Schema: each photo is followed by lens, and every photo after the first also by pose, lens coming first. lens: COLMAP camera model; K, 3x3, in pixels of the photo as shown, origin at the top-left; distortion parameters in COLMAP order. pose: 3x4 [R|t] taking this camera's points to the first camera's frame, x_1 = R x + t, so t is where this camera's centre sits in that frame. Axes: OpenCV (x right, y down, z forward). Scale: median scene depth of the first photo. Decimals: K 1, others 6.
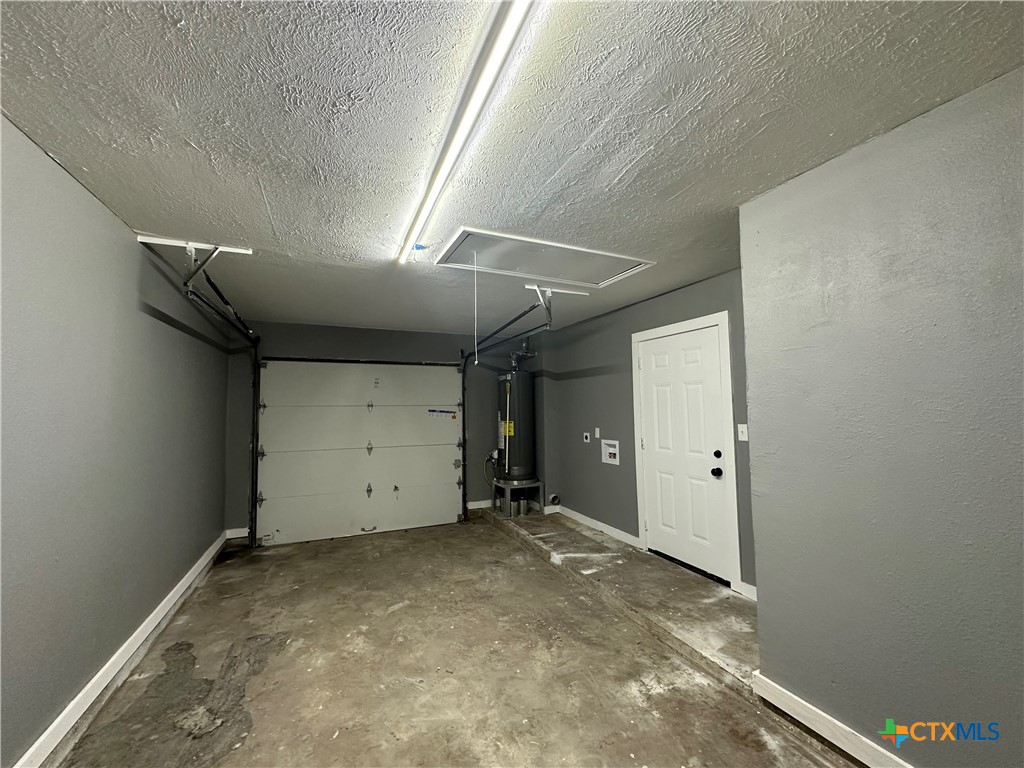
lens RADIAL K [[408.6, 0, 512.0], [0, 408.6, 384.0], [0, 0, 1]] dist [-0.004059, 0.000462]
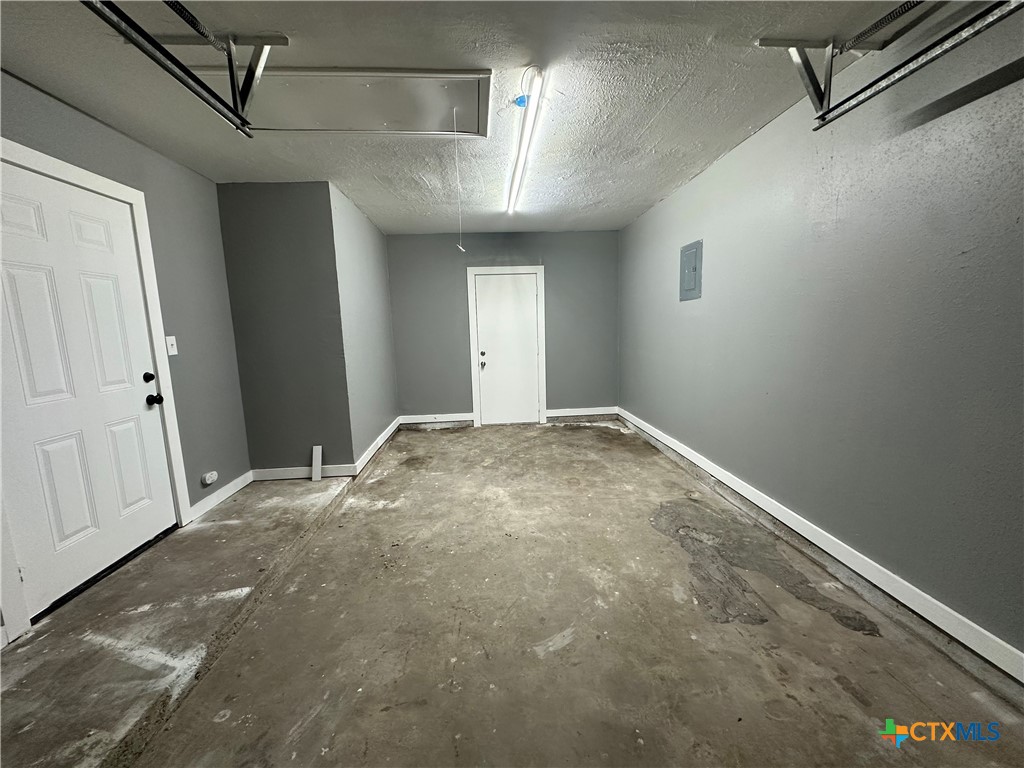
lens RADIAL K [[408.6, 0, 512.0], [0, 408.6, 384.0], [0, 0, 1]] dist [-0.004059, 0.000462]
pose [[-0.939411, -0.008196, 0.342696, -0.495095], [0.023663, 0.995779, 0.088683, 0.161950], [-0.341976, 0.091419, -0.935251, 1.817476]]
